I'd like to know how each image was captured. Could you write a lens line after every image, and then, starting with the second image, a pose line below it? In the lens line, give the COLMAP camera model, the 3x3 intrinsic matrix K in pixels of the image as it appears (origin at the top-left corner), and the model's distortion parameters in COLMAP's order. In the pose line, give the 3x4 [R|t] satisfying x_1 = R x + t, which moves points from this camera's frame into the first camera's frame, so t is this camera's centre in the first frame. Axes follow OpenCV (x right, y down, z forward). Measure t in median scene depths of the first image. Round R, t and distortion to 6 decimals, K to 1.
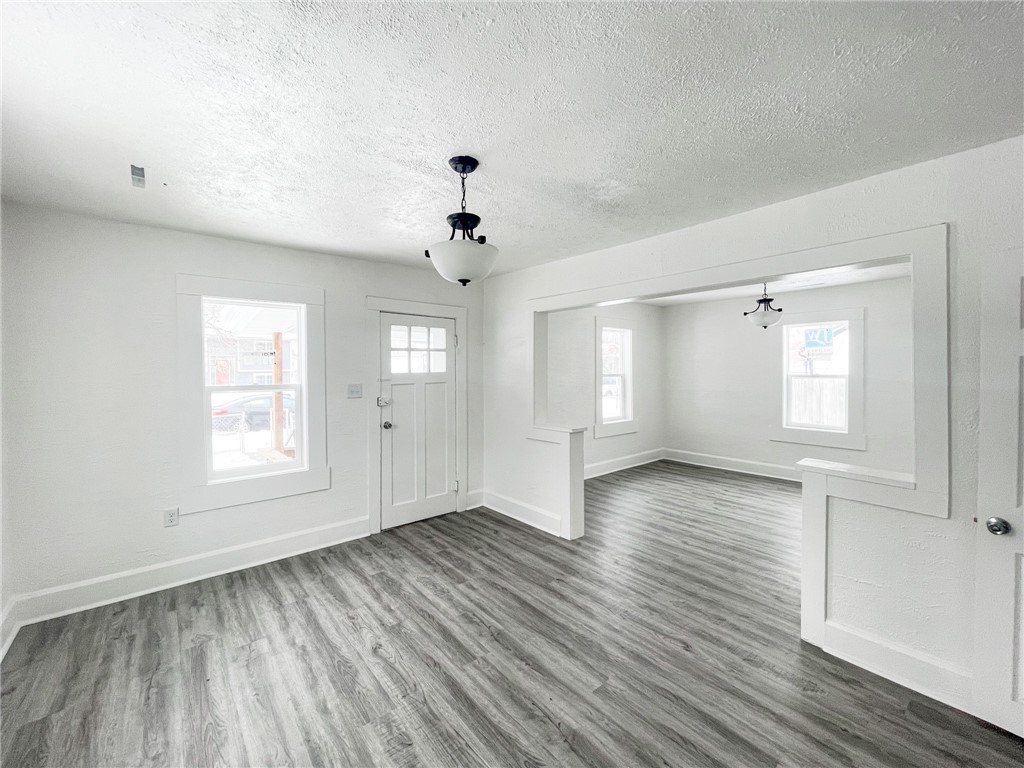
lens RADIAL K [[427.3, 0, 511.0], [0, 427.3, 376.5], [0, 0, 1]] dist [-0.001739, 0.000235]
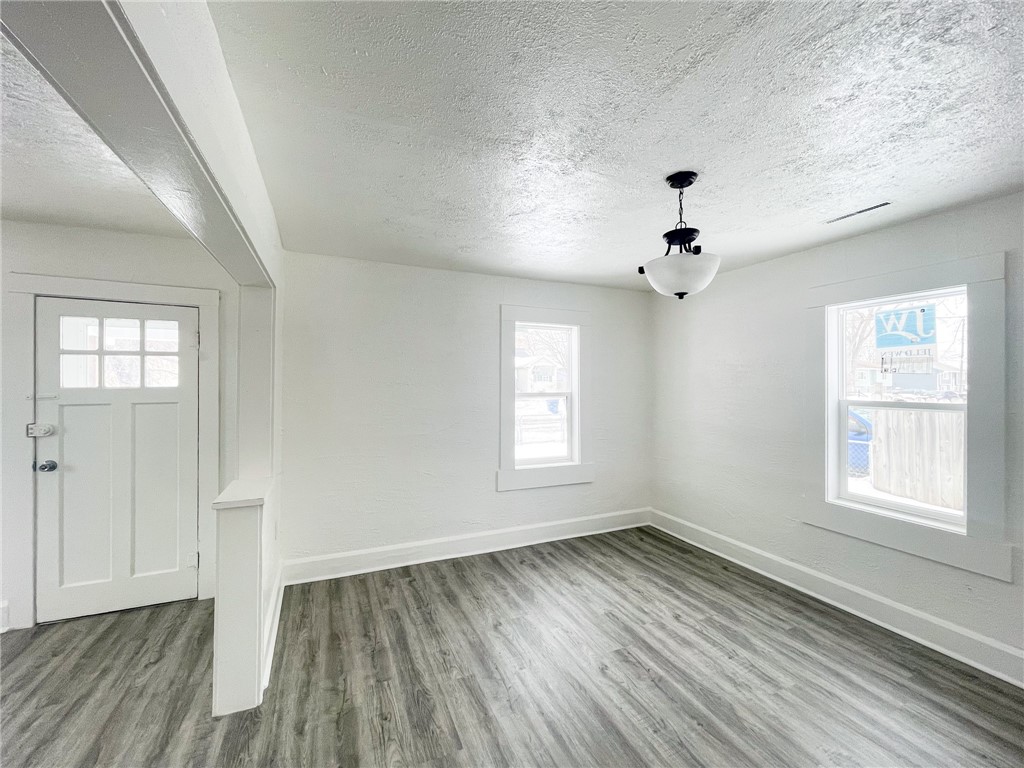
lens RADIAL K [[424.5, 0, 509.8], [0, 424.5, 384.3], [0, 0, 1]] dist [0.001050, 0.000154]
pose [[0.960484, 0.012696, -0.278046, 0.762367], [-0.016367, 0.999807, -0.010889, -0.022680], [0.277855, 0.015009, 0.960506, 0.736555]]
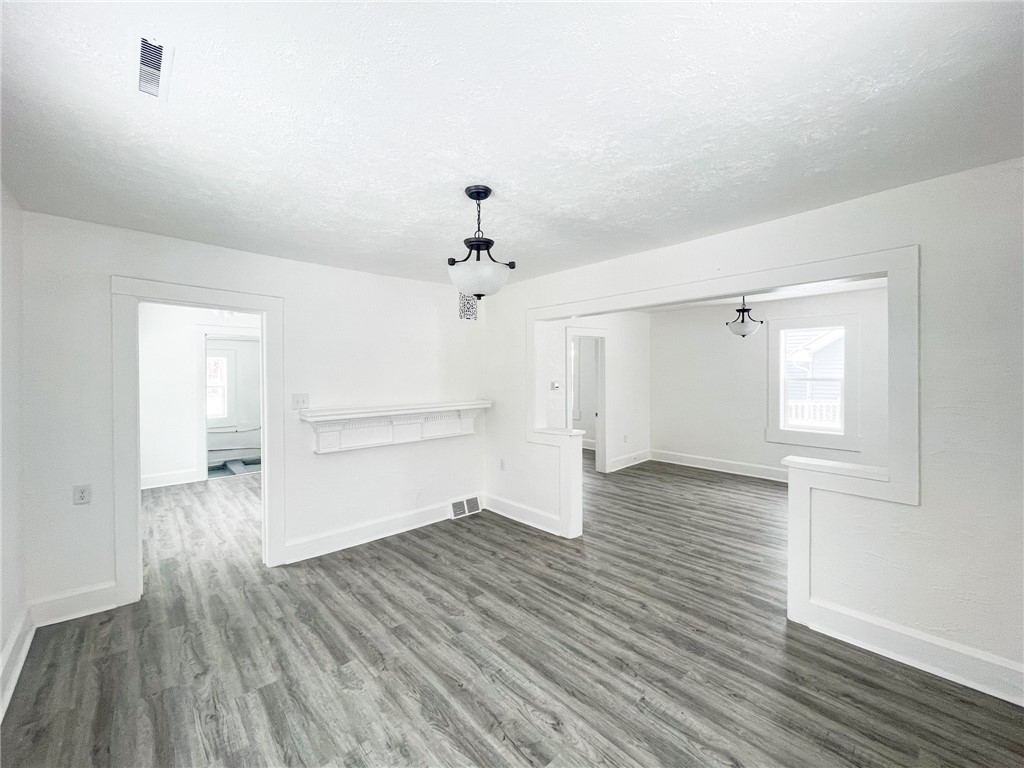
lens RADIAL K [[427.3, 0, 511.0], [0, 427.3, 376.5], [0, 0, 1]] dist [-0.001739, 0.000235]
pose [[-0.999108, 0.012490, -0.040339, 0.803801], [0.011206, 0.999428, 0.031897, -0.051604], [0.040715, 0.031416, -0.998677, 2.085923]]
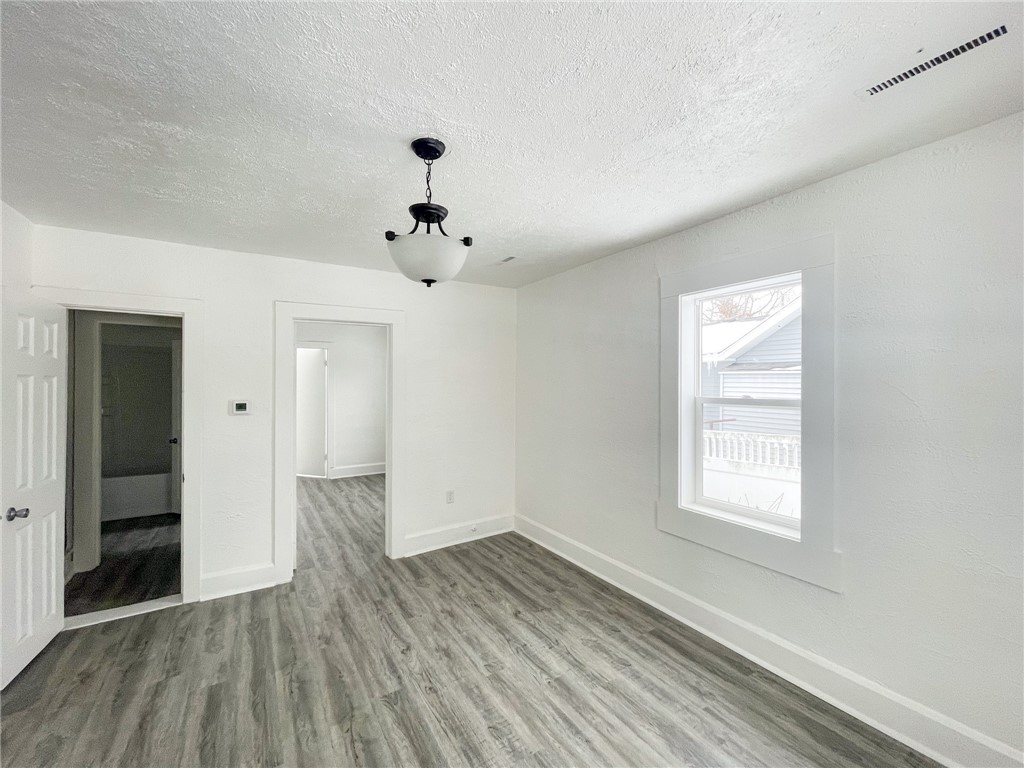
lens RADIAL K [[424.5, 0, 509.8], [0, 424.5, 384.3], [0, 0, 1]] dist [0.001050, 0.000154]
pose [[-0.990663, 0.003955, 0.136276, -0.246668], [0.005909, 0.999885, 0.013942, -0.014993], [-0.136205, 0.014617, -0.990573, 1.159188]]
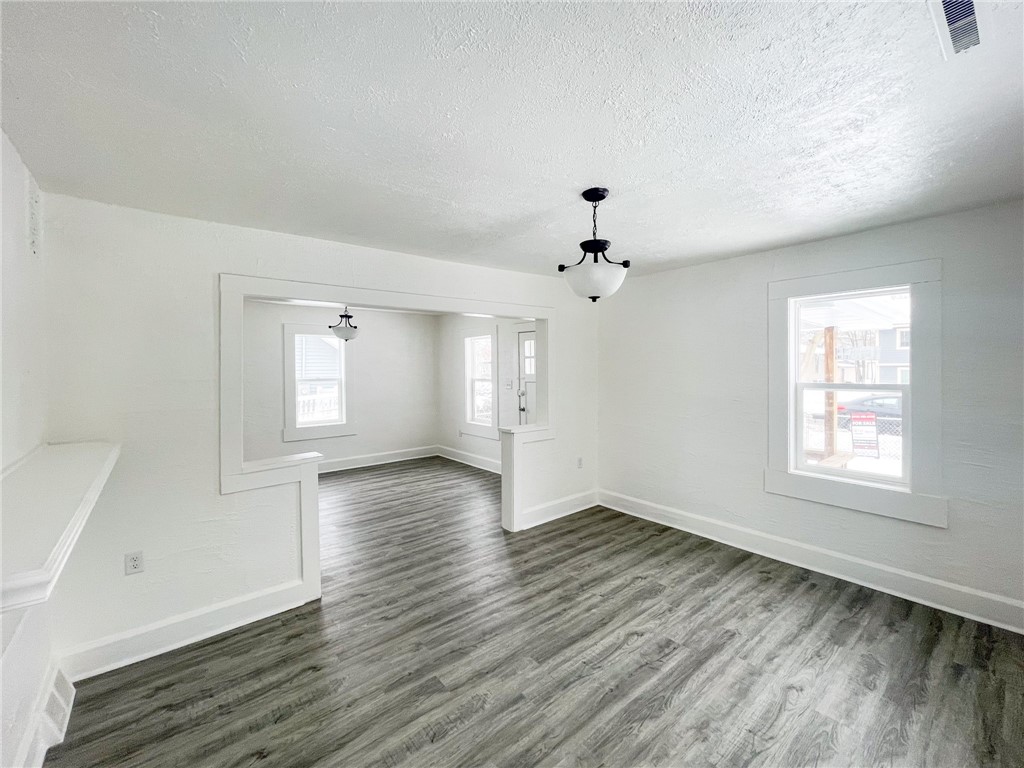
lens RADIAL K [[423.5, 0, 503.7], [0, 423.5, 401.1], [0, 0, 1]] dist [-0.001604, 0.000026]
pose [[-0.017446, 0.086686, -0.996083, 1.494752], [-0.008283, 0.996188, 0.086841, -0.051738], [0.999814, 0.009765, -0.016661, 1.252678]]
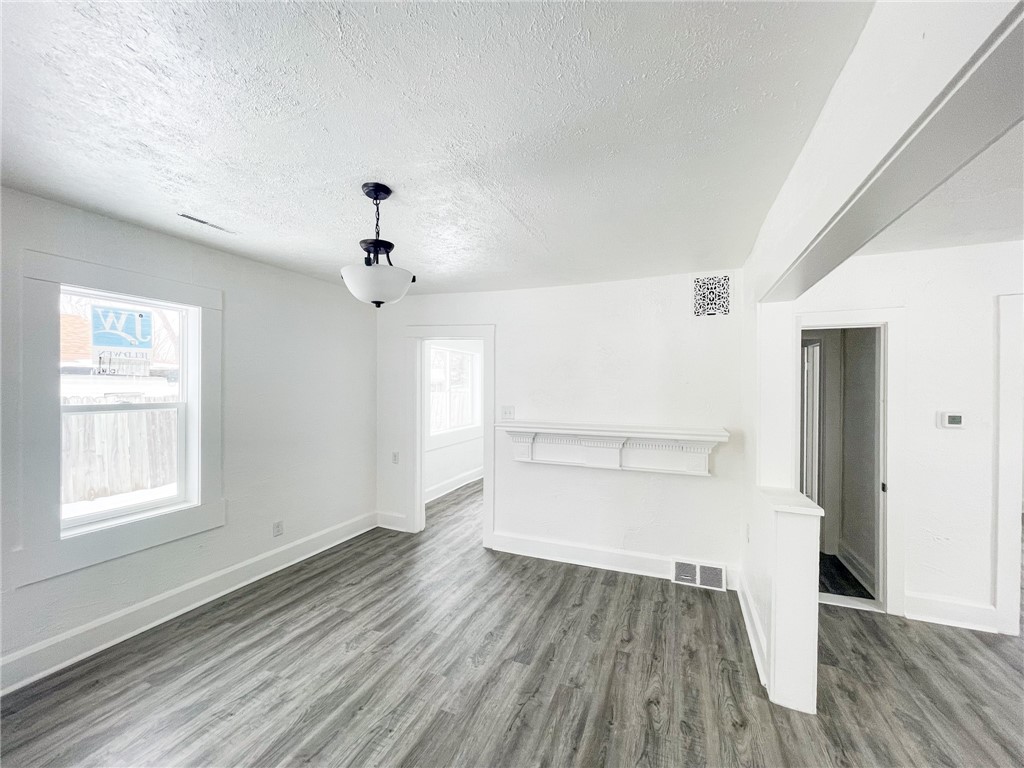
lens RADIAL K [[418.8, 0, 506.3], [0, 418.8, 389.4], [0, 0, 1]] dist [-0.001071, -0.000093]
pose [[-0.466153, -0.002550, 0.884700, 0.183130], [0.012812, 0.999872, 0.009633, -0.036935], [-0.884611, 0.015825, -0.466060, 1.511830]]
